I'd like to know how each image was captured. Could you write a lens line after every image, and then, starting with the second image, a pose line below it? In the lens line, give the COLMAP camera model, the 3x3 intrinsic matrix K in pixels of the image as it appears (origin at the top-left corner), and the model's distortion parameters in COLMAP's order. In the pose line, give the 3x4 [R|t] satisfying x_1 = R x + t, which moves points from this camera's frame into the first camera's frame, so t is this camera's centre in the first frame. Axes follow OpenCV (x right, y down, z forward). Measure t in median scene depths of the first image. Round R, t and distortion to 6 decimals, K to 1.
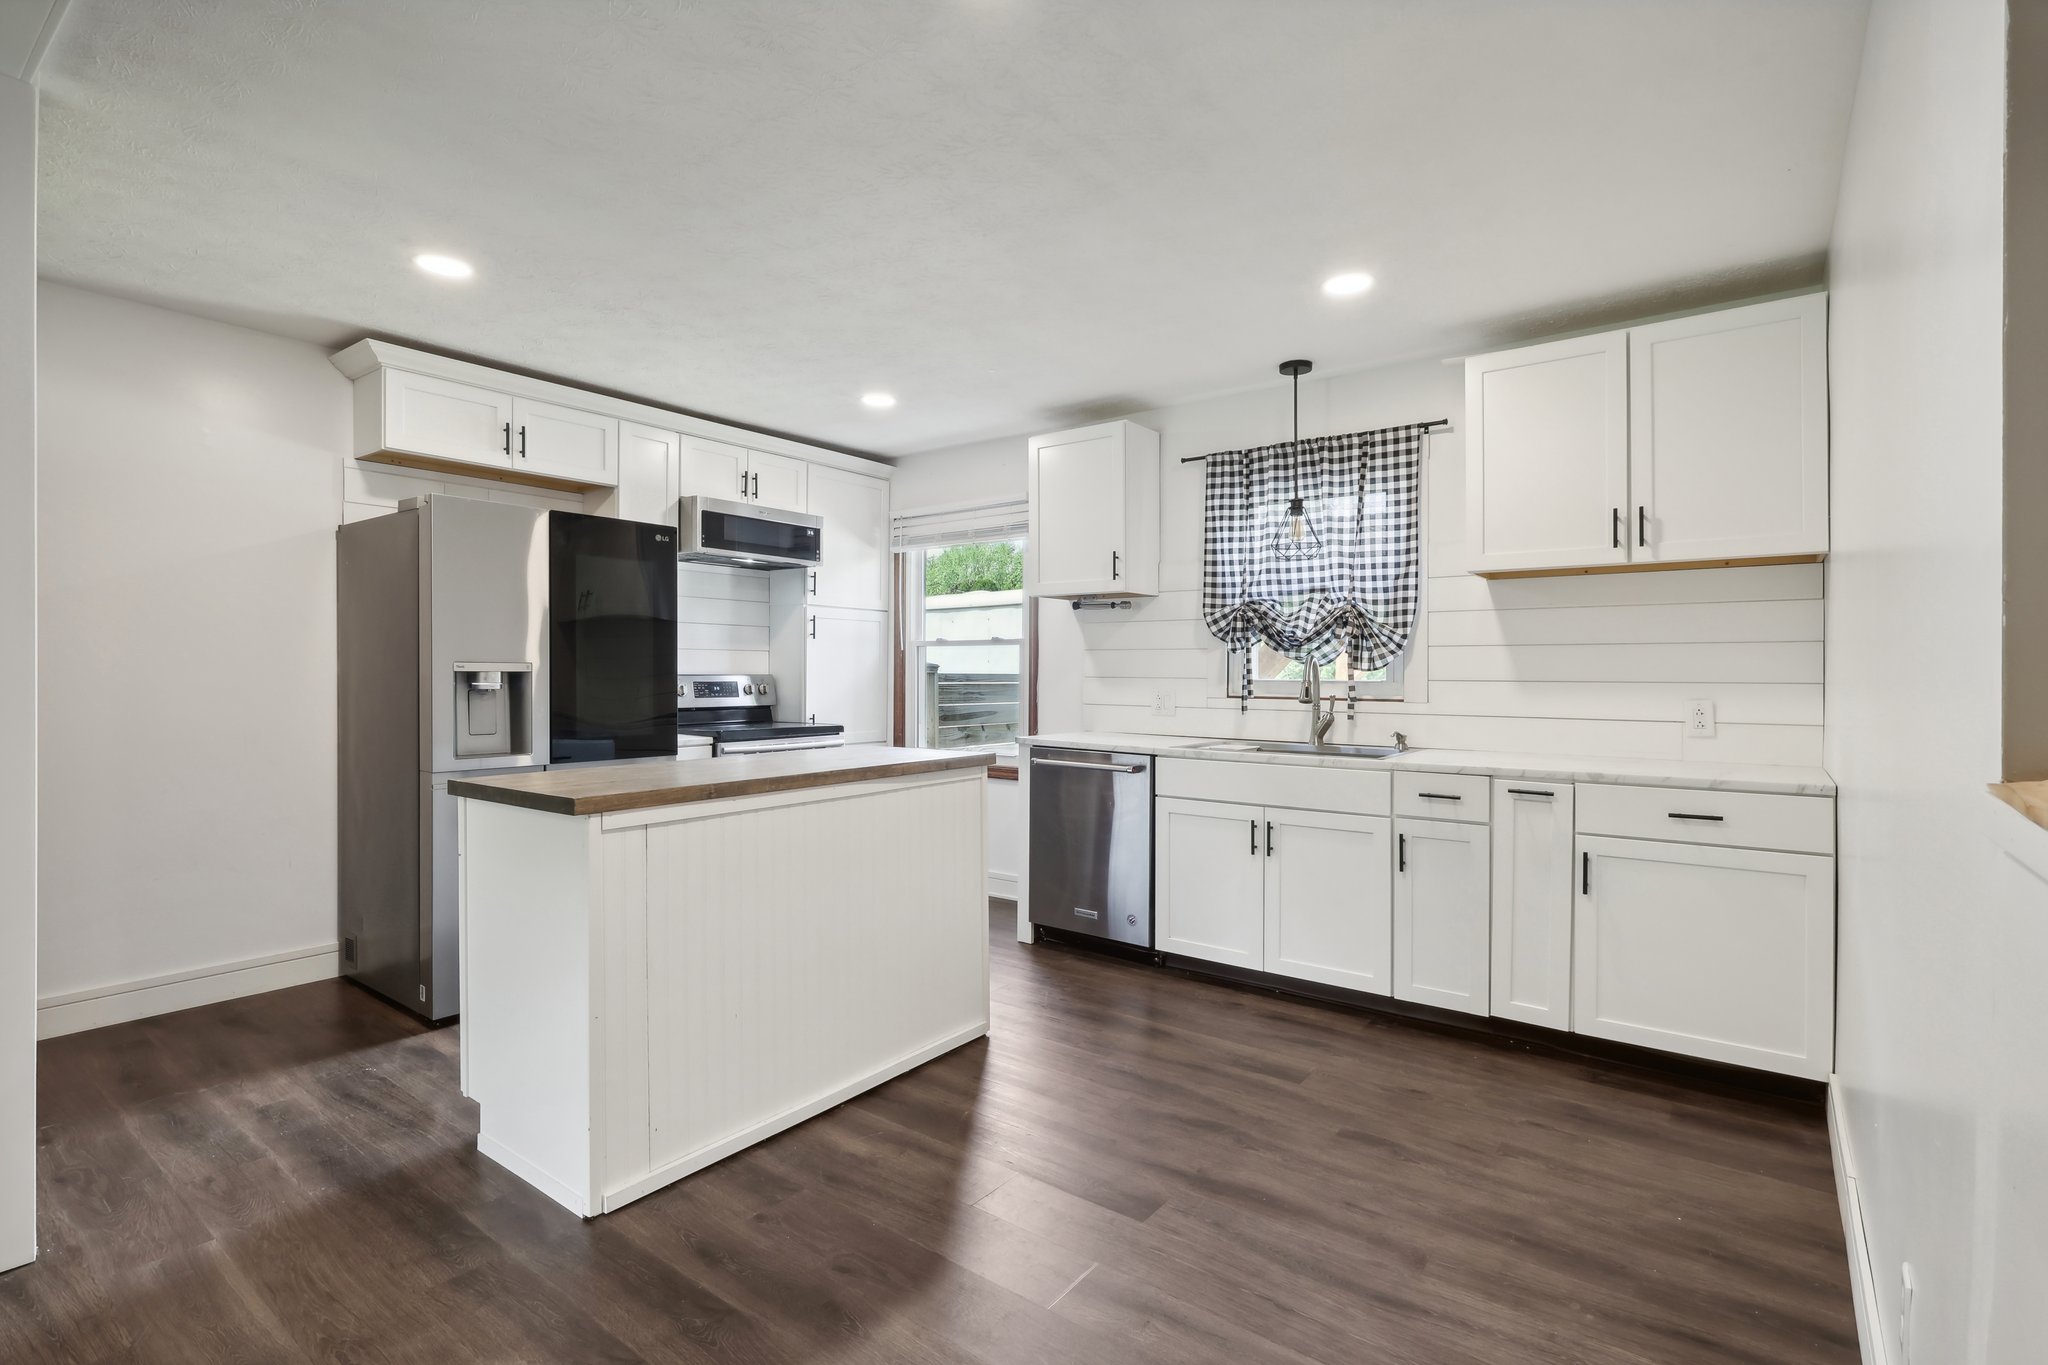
lens RADIAL K [[952.5, 0, 1027.7], [0, 952.5, 672.4], [0, 0, 1]] dist [-0.000647, -0.000253]
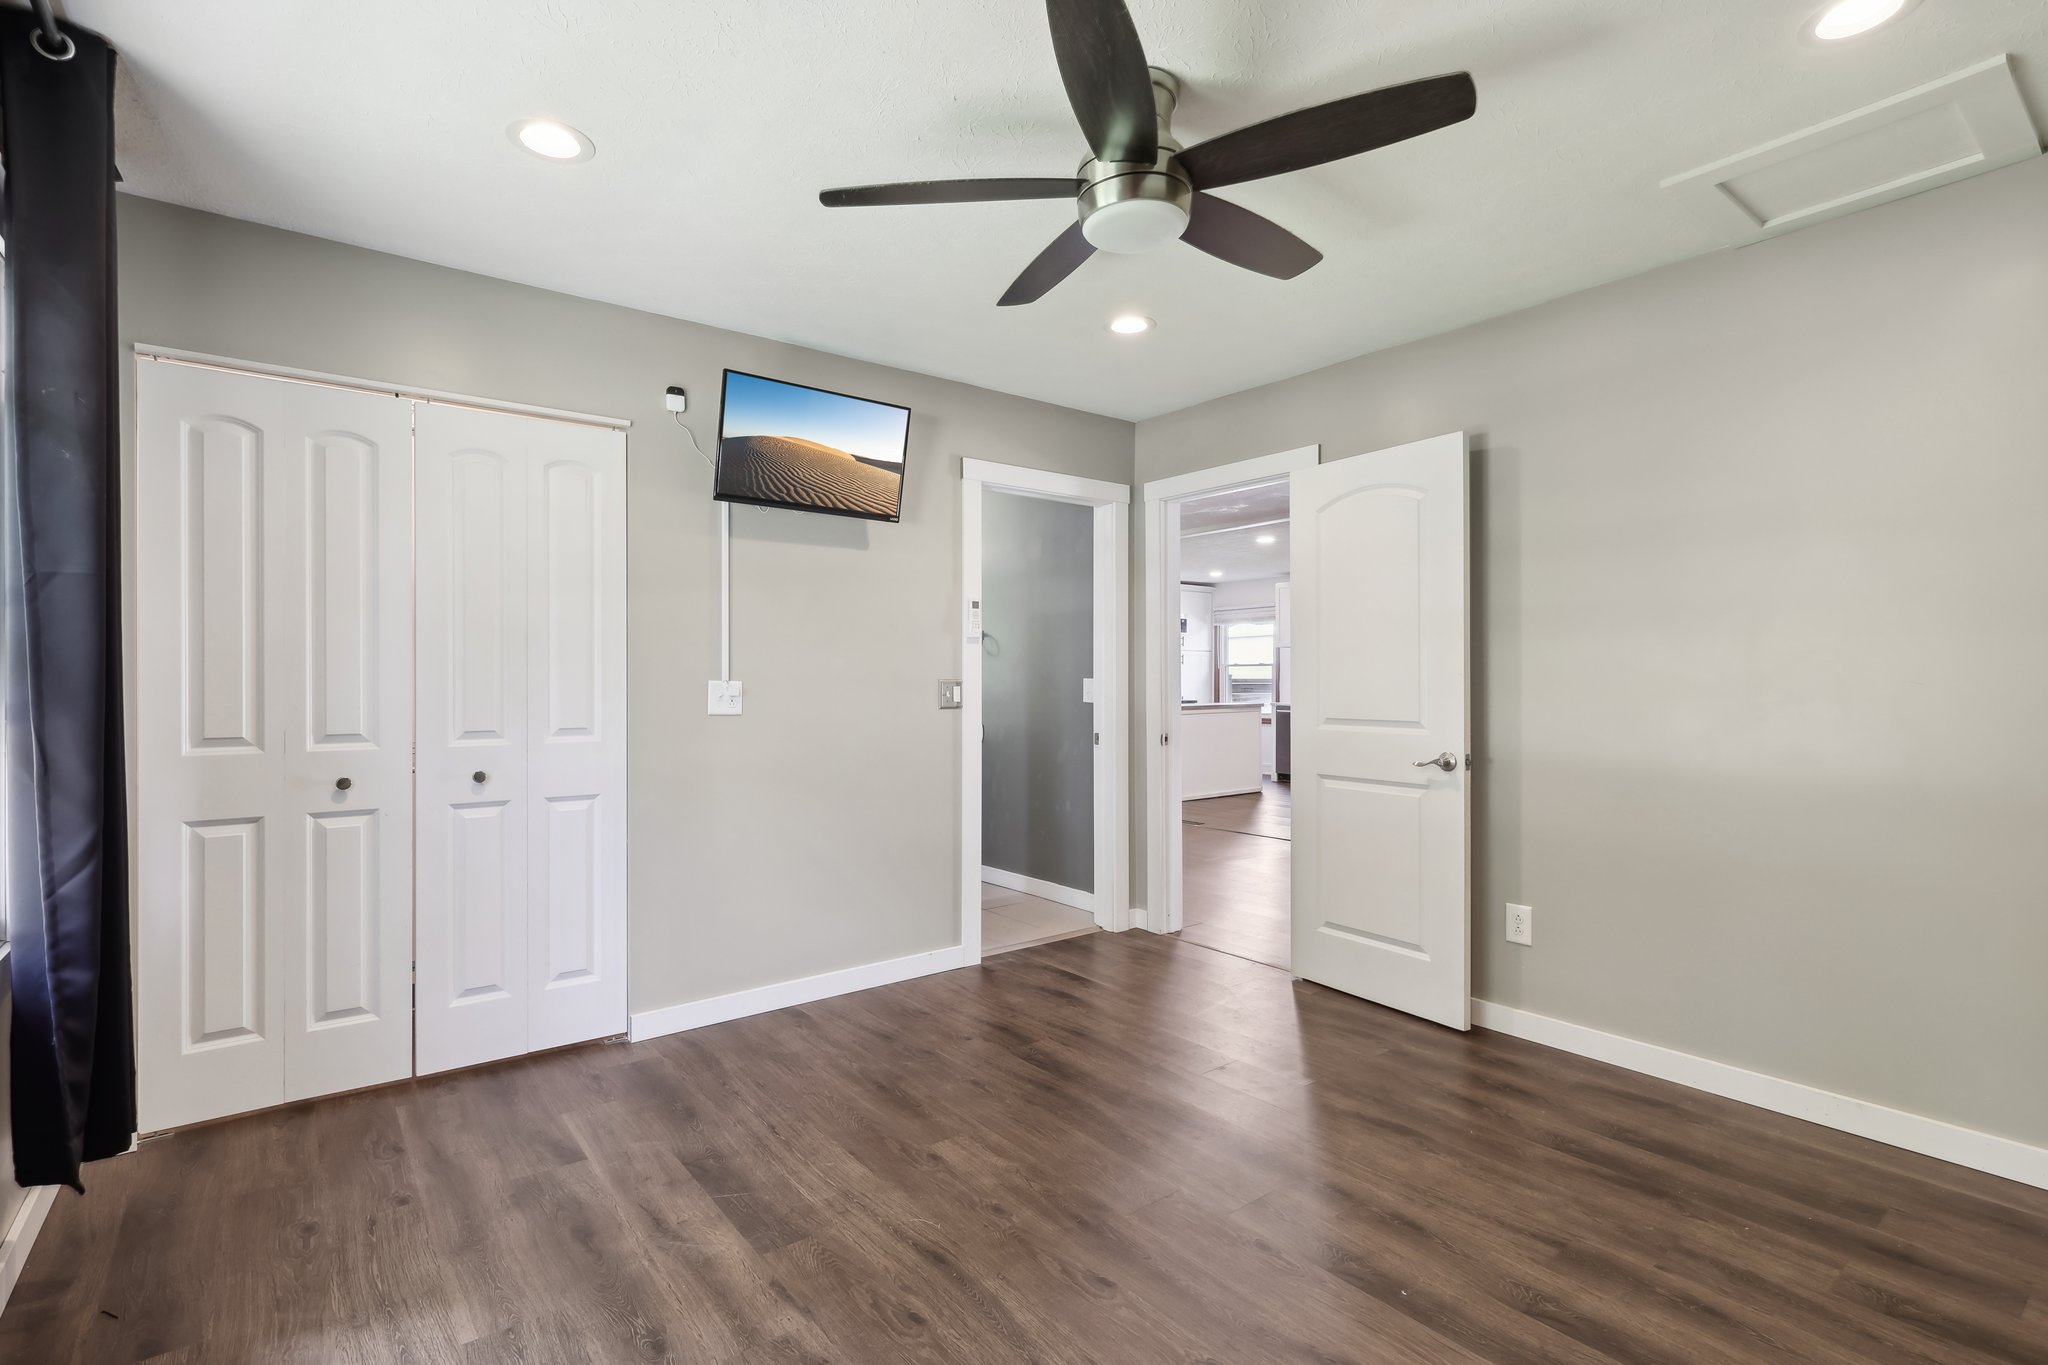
lens RADIAL K [[952.5, 0, 1023.3], [0, 952.5, 684.0], [0, 0, 1]] dist [-0.000647, -0.000253]
pose [[0.967712, 0.003536, -0.252032, -0.008729], [-0.005417, 0.999962, -0.006773, 0.033951], [0.251999, 0.007920, 0.967695, -1.414301]]
